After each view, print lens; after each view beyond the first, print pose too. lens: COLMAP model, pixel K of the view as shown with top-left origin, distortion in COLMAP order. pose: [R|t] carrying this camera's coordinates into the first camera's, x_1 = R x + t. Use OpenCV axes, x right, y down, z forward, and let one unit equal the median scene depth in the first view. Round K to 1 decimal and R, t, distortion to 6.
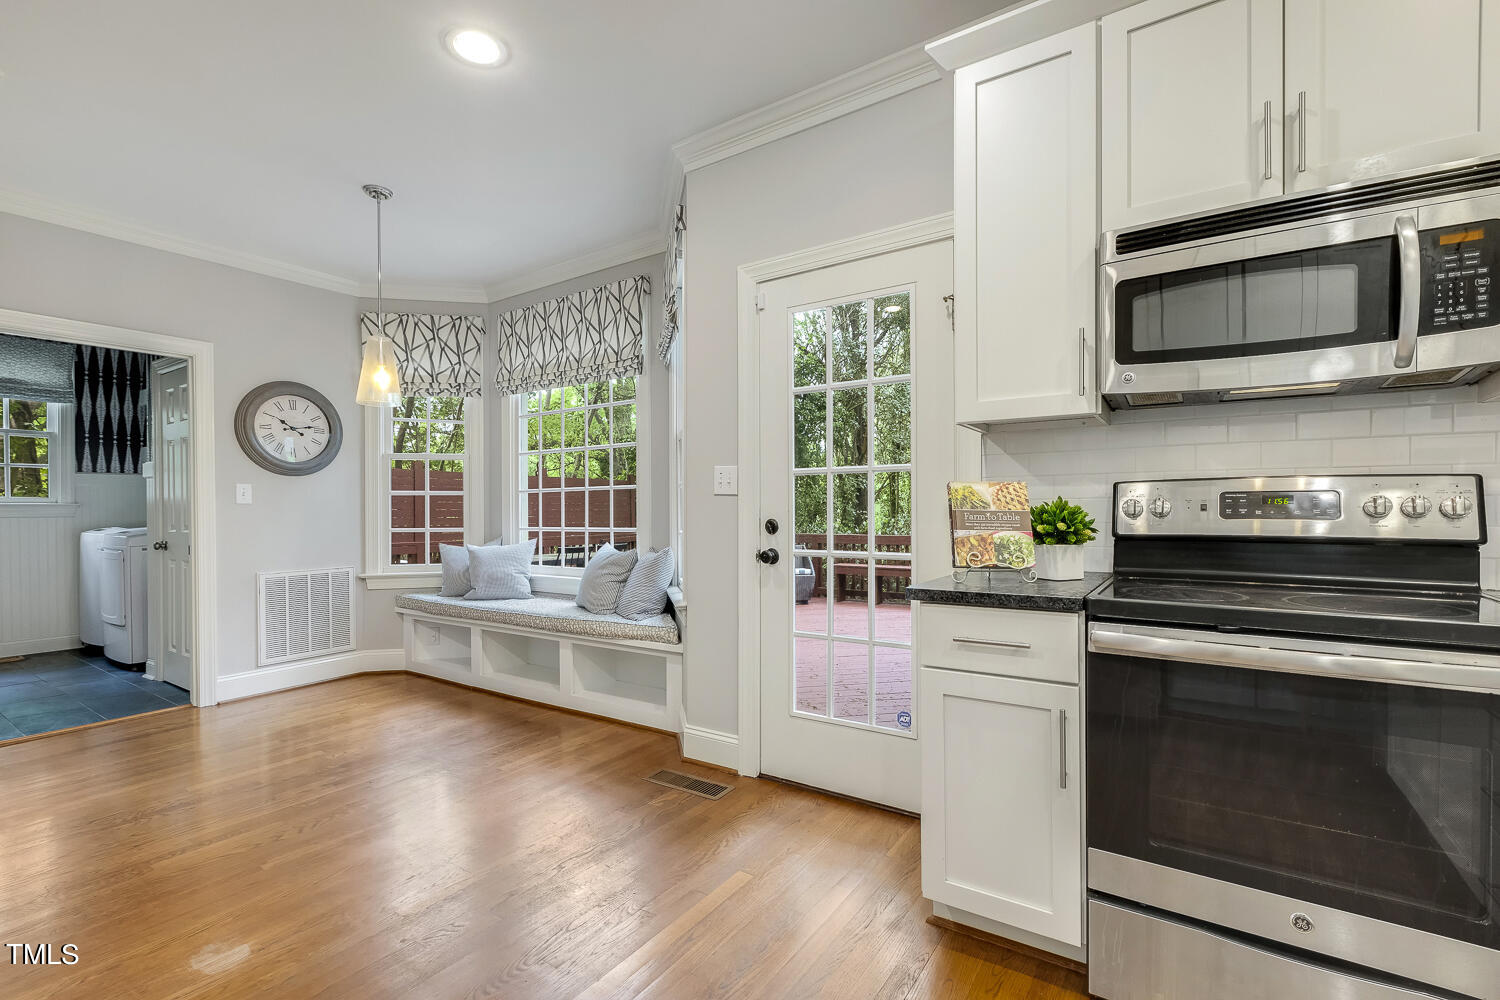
lens RADIAL K [[677.4, 0, 752.8], [0, 677.4, 508.6], [0, 0, 1]] dist [0.002529, -0.002438]
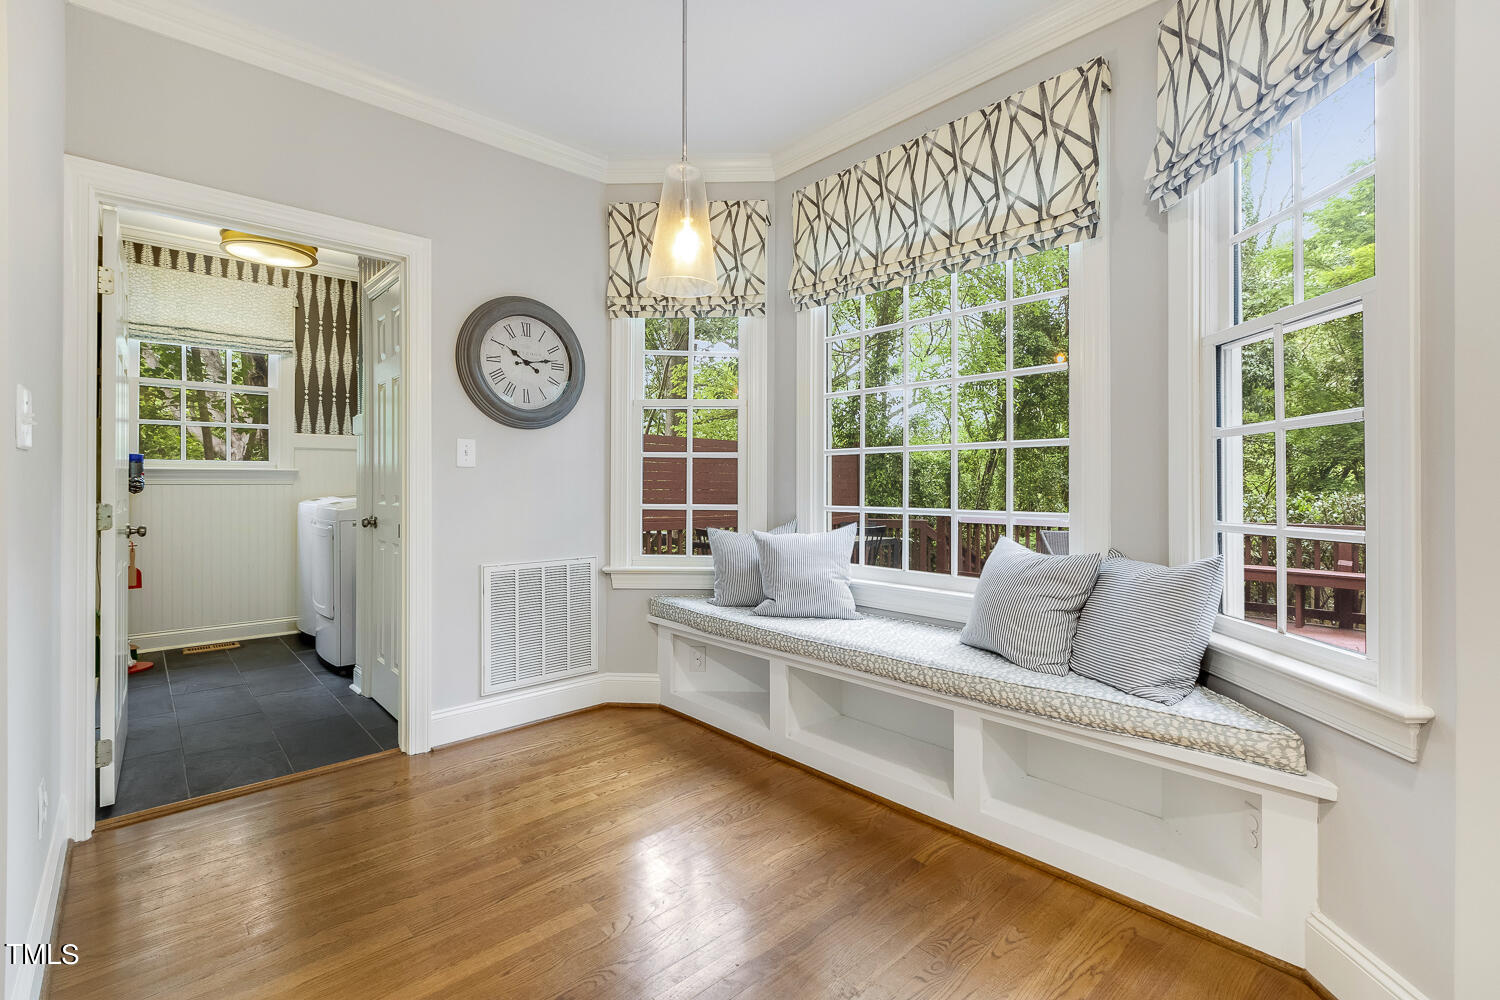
lens RADIAL K [[677.4, 0, 743.3], [0, 677.4, 485.0], [0, 0, 1]] dist [0.002529, -0.002438]
pose [[0.971531, 0.011340, -0.236642, -0.272191], [-0.011264, 0.999935, 0.001673, 0.007029], [0.236646, 0.001040, 0.971595, 0.343002]]
